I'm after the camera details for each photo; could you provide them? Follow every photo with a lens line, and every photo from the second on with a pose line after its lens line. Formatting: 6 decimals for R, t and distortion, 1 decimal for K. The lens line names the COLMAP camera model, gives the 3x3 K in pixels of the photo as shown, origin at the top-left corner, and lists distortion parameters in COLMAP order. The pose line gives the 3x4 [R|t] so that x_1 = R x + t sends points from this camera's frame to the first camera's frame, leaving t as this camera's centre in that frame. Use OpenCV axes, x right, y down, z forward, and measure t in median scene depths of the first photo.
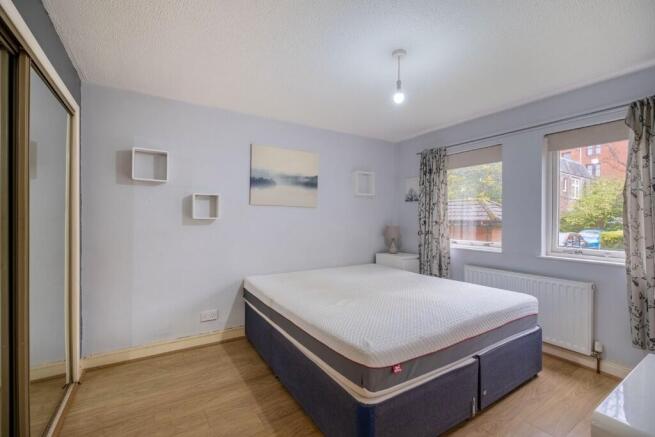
lens RADIAL K [[287.2, 0, 324.9], [0, 287.2, 218.0], [0, 0, 1]] dist [-0.000927, 0.000111]
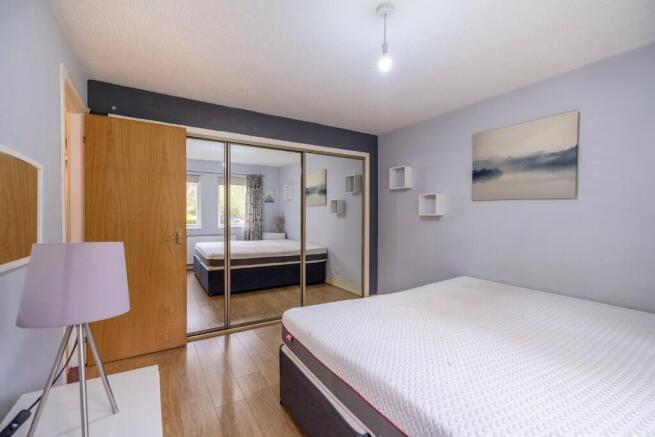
lens RADIAL K [[287.2, 0, 324.9], [0, 287.2, 218.0], [0, 0, 1]] dist [-0.000927, 0.000111]
pose [[-0.015892, 0.010602, -0.999818, 0.628487], [-0.001060, 0.999943, 0.010620, -0.005024], [0.999873, 0.001229, -0.015880, 0.539463]]
